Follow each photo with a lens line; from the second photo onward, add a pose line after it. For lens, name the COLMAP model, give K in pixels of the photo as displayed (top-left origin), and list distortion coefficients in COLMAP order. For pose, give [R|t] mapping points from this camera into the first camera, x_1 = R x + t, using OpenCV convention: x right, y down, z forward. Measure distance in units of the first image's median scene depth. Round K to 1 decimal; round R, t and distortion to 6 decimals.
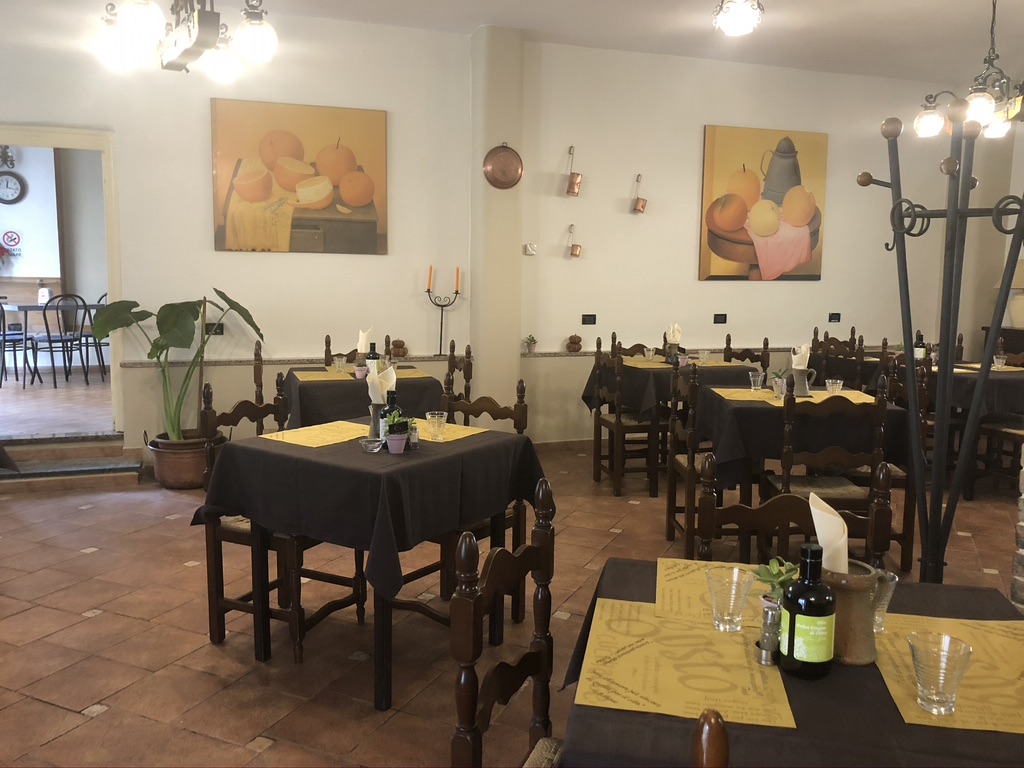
lens RADIAL K [[843.9, 0, 508.5], [0, 843.9, 383.1], [0, 0, 1]] dist [0.047101, -0.048690]
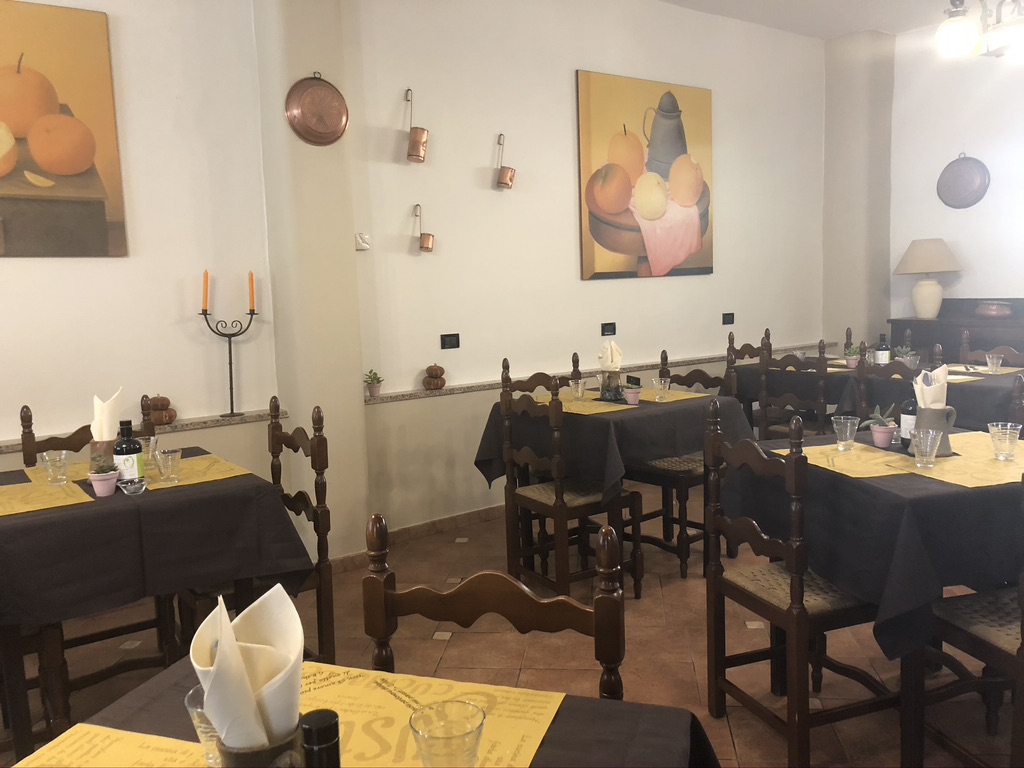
lens RADIAL K [[843.9, 0, 508.5], [0, 843.9, 383.1], [0, 0, 1]] dist [0.047101, -0.048690]
pose [[0.953293, -0.079476, 0.291405, -0.064699], [0.084298, 0.996433, -0.004008, -0.034831], [-0.290047, 0.028386, 0.956591, 0.327370]]
